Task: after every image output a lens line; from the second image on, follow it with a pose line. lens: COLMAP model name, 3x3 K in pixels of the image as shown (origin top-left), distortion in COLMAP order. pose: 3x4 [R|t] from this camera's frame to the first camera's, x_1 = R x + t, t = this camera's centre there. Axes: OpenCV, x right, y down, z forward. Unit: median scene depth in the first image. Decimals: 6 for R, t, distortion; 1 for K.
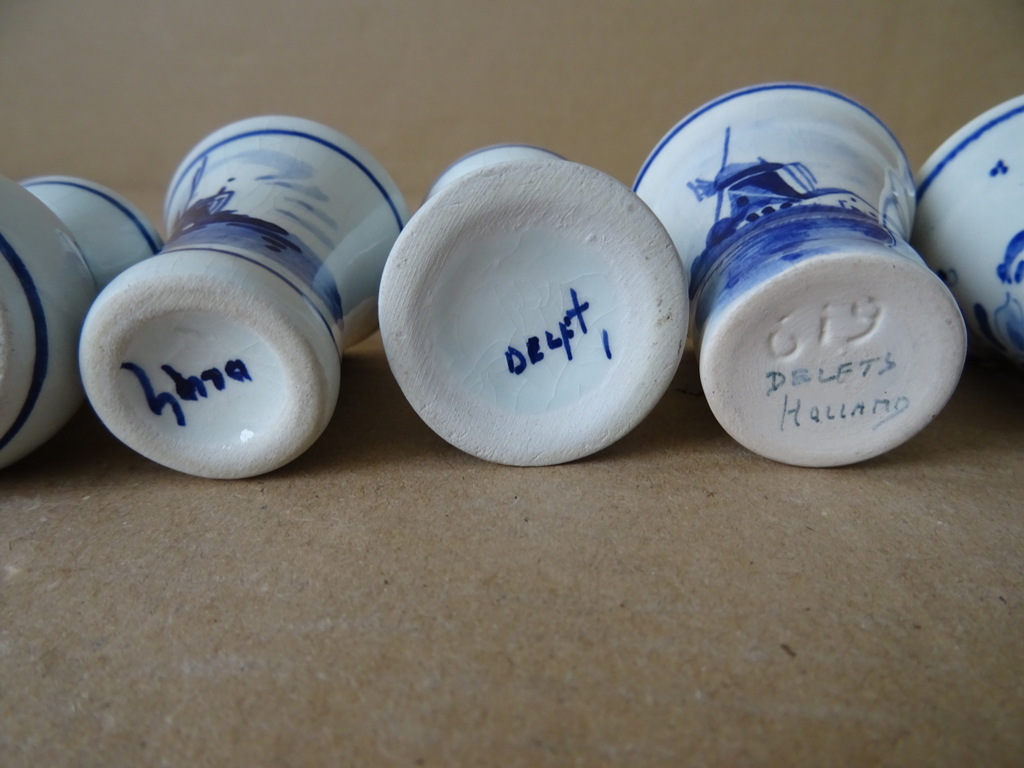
lens RADIAL K [[722.0, 0, 512.0], [0, 722.0, 384.0], [0, 0, 1]] dist [0.012455, -0.043999]
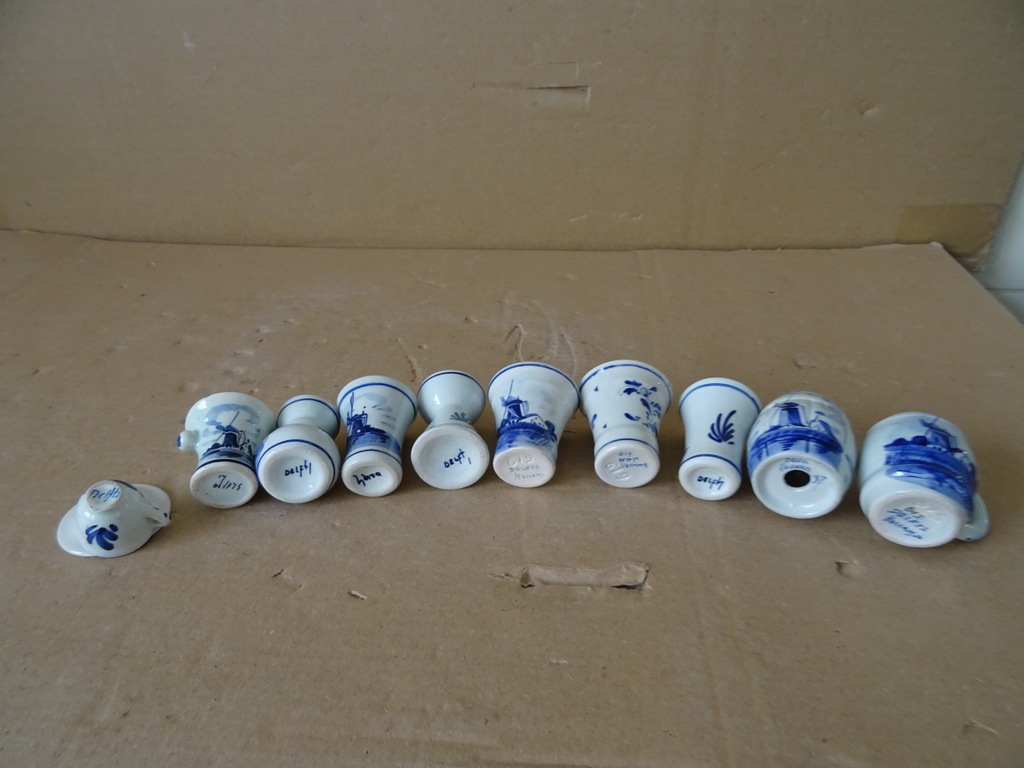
lens RADIAL K [[722.0, 0, 512.0], [0, 722.0, 384.0], [0, 0, 1]] dist [0.012455, -0.043999]
pose [[0.999671, -0.025508, -0.002830, 0.384590], [0.025529, 0.976992, 0.211741, -1.291551], [-0.002636, -0.211744, 0.977322, -2.750396]]
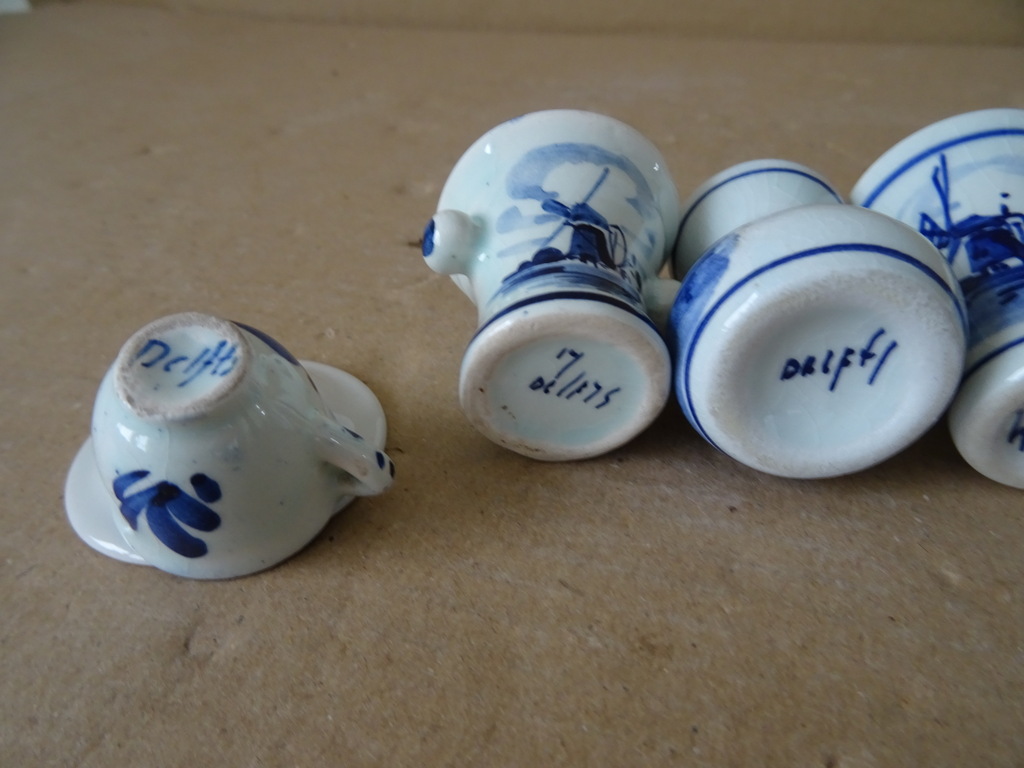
lens RADIAL K [[727.2, 0, 512.0], [0, 727.2, 384.0], [0, 0, 1]] dist [-0.008584, -0.002817]
pose [[0.975540, 0.091612, -0.199820, -0.995871], [-0.033345, 0.960170, 0.277419, -0.333057], [0.217276, -0.263970, 0.939740, -0.264432]]
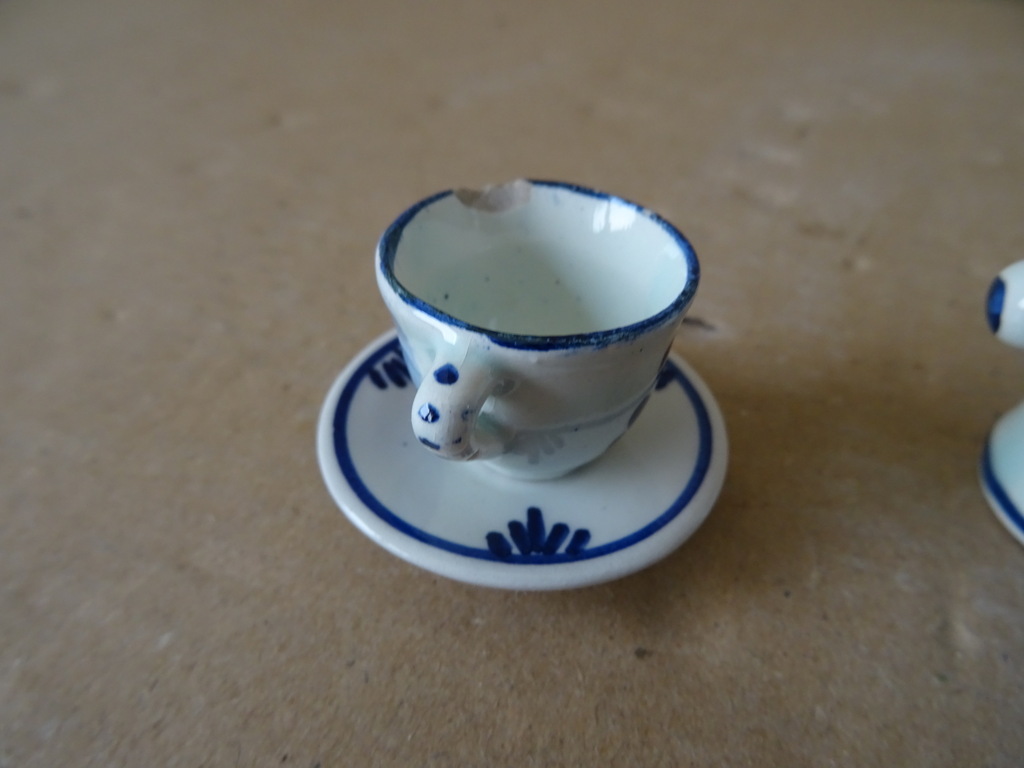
lens RADIAL K [[722.0, 0, 512.0], [0, 722.0, 384.0], [0, 0, 1]] dist [0.012455, -0.043999]
pose [[0.934228, 0.208646, -0.289284, -1.562988], [-0.096133, 0.928334, 0.359102, -0.490028], [0.343478, -0.307673, 0.887333, 0.375925]]
